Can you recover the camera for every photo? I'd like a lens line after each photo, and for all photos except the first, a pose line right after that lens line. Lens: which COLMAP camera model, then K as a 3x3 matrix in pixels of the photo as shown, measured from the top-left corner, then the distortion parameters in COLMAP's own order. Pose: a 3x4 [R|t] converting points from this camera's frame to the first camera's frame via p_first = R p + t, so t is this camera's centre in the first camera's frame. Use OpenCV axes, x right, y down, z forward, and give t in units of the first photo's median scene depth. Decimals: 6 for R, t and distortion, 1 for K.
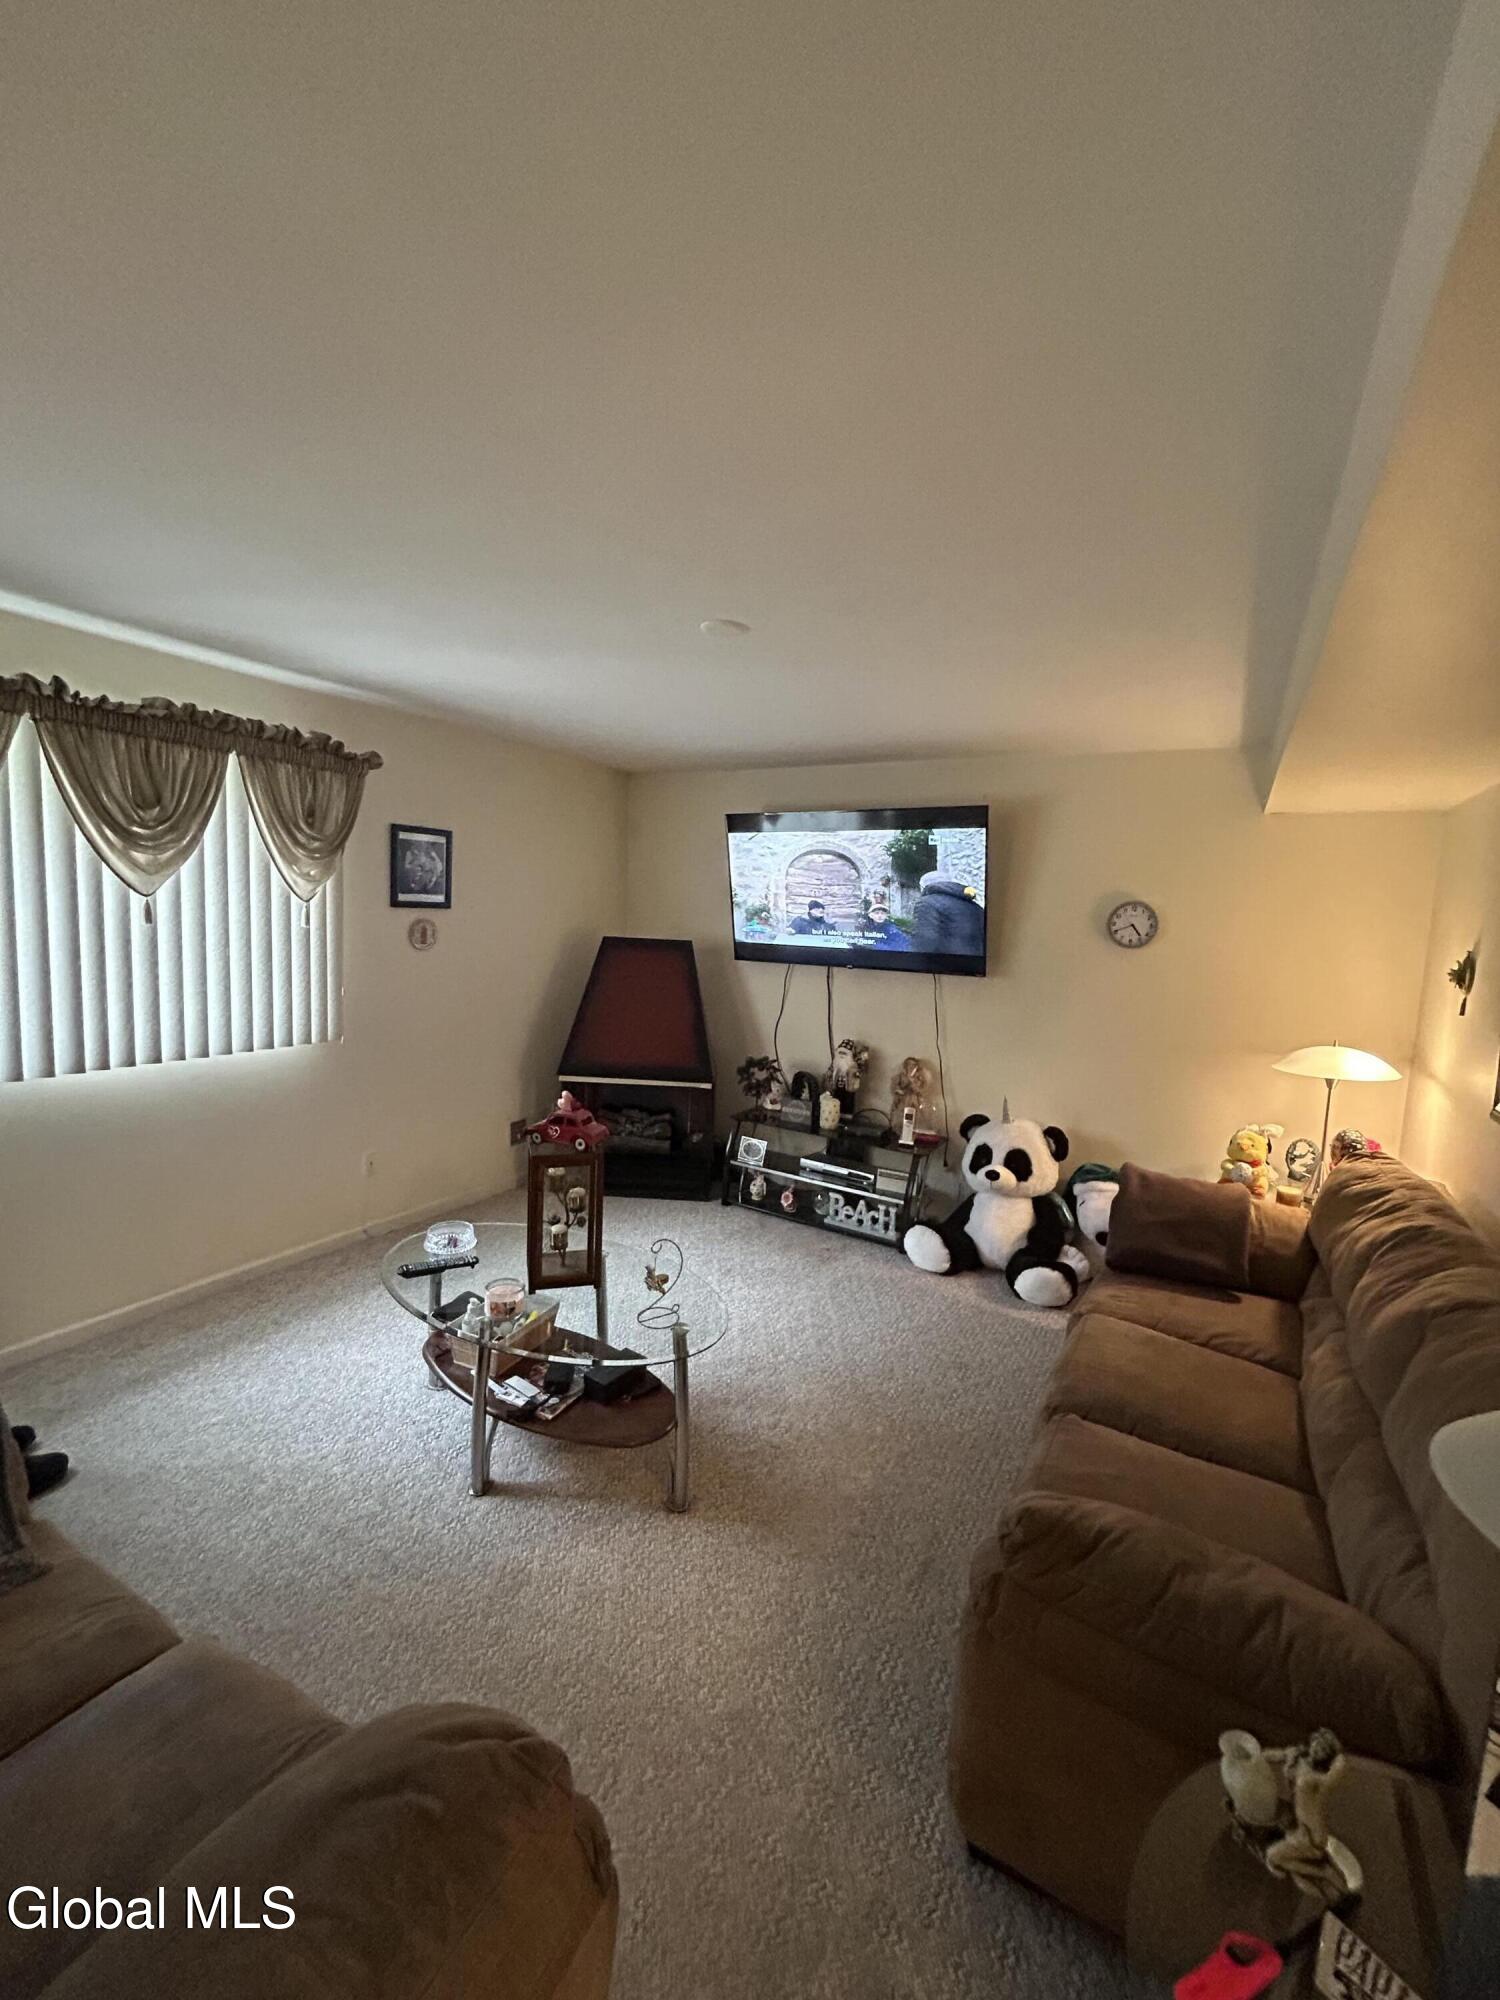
lens RADIAL K [[814.9, 0, 752.4], [0, 814.9, 999.1], [0, 0, 1]] dist [-0.002287, 0.000791]
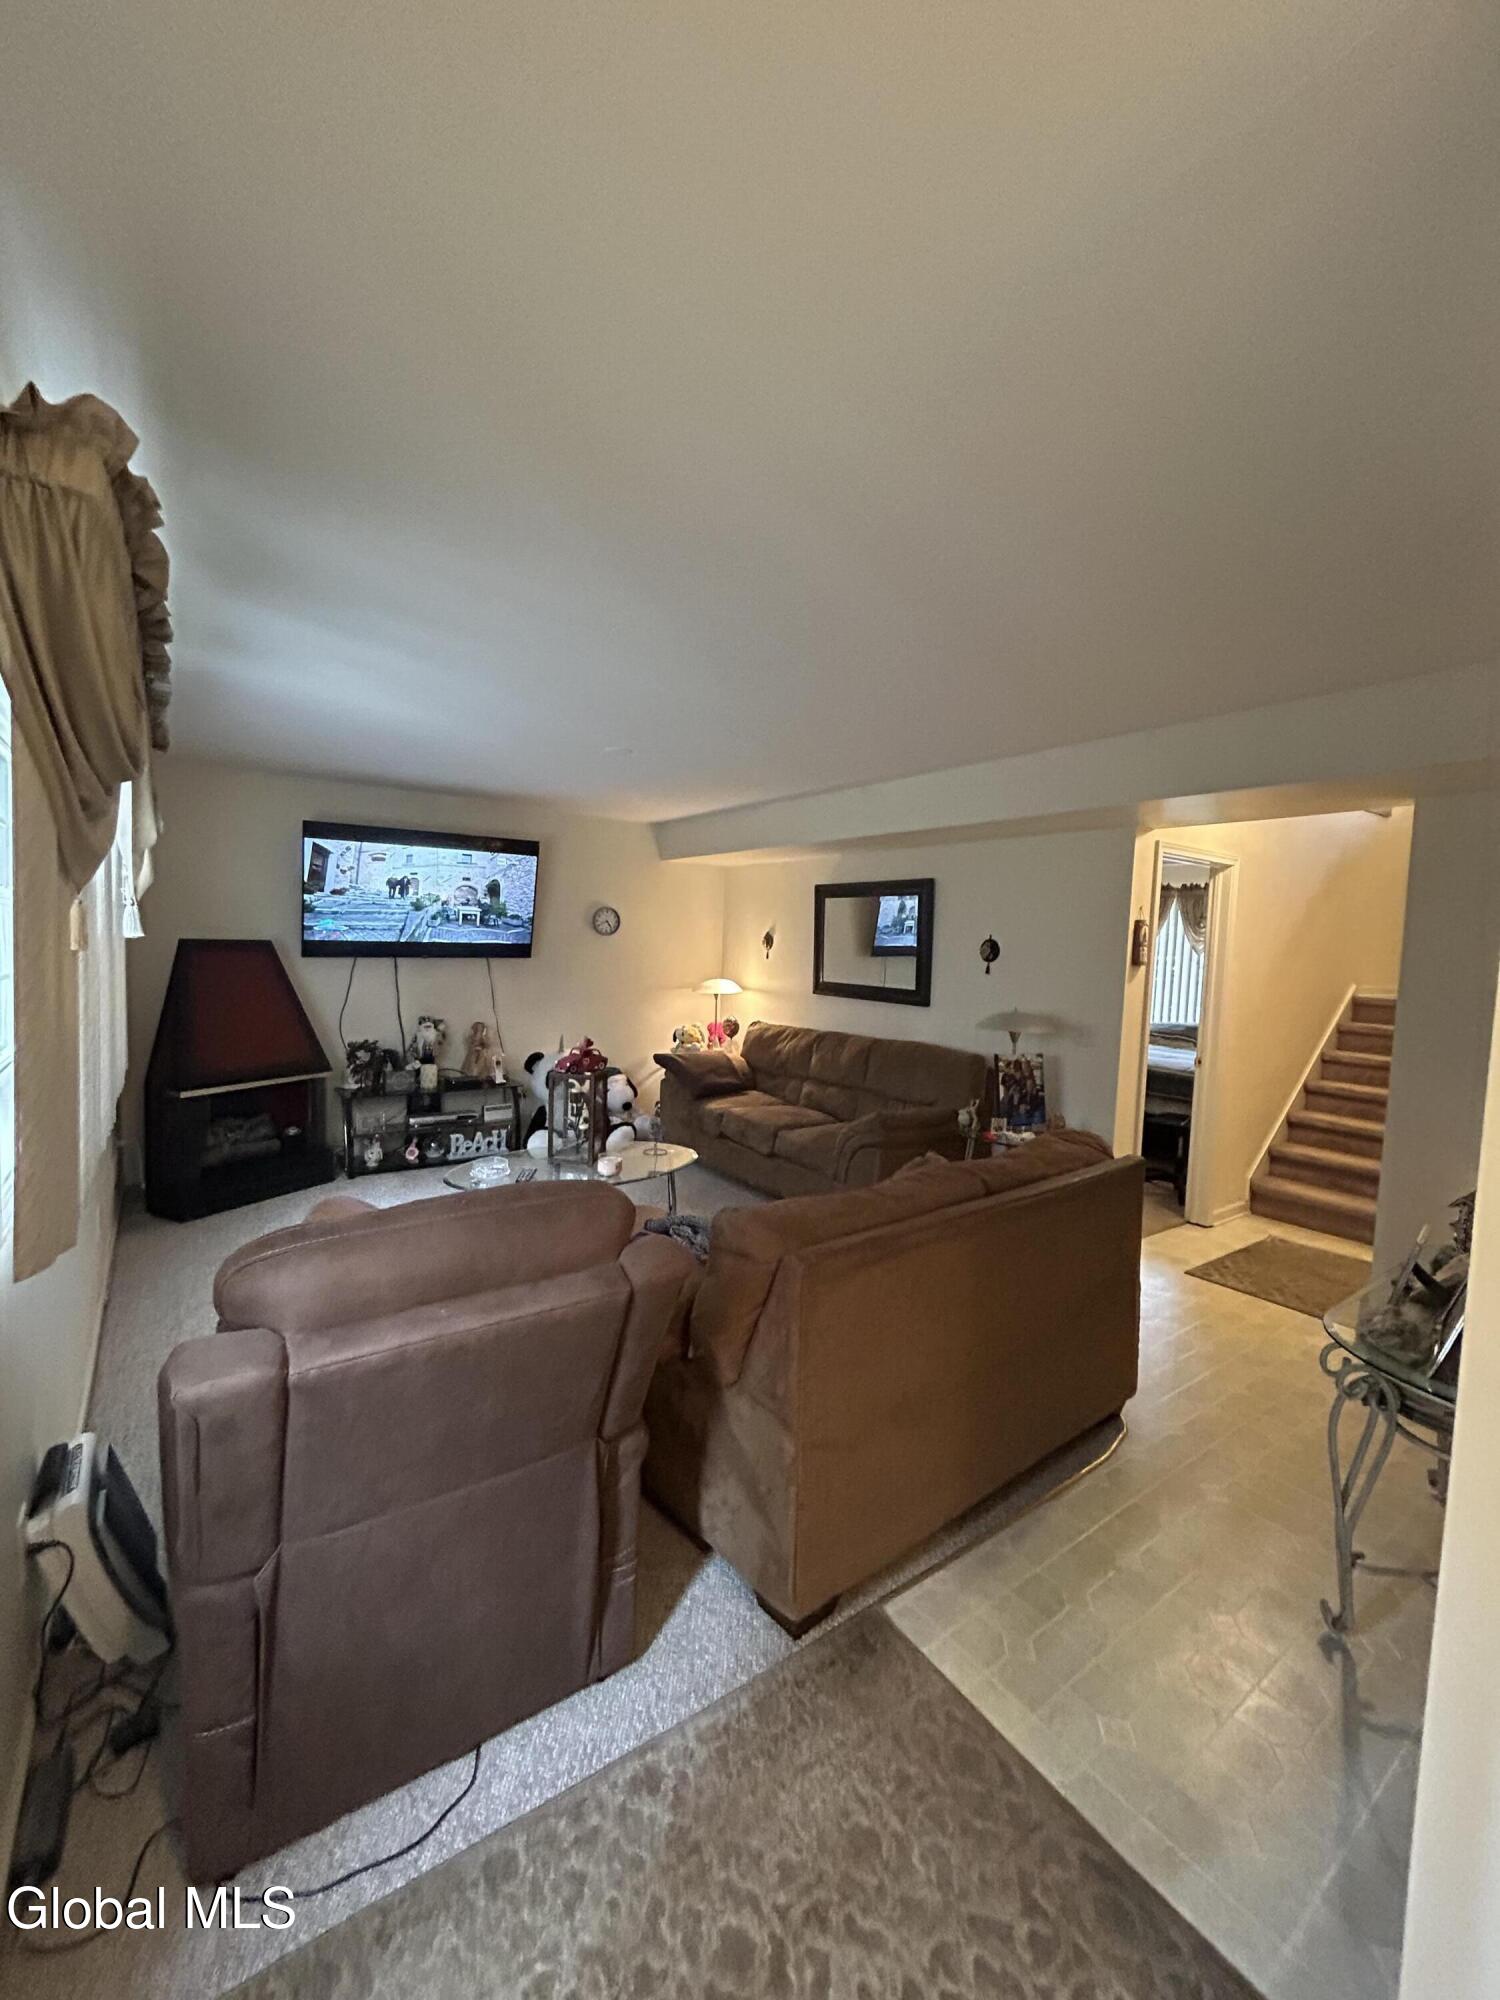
lens RADIAL K [[814.9, 0, 752.4], [0, 814.9, 999.1], [0, 0, 1]] dist [-0.002287, 0.000791]
pose [[0.418420, -0.095274, 0.903243, -0.796468], [0.086843, 0.994123, 0.064631, -0.012706], [-0.904092, 0.051397, 0.424235, 0.027853]]
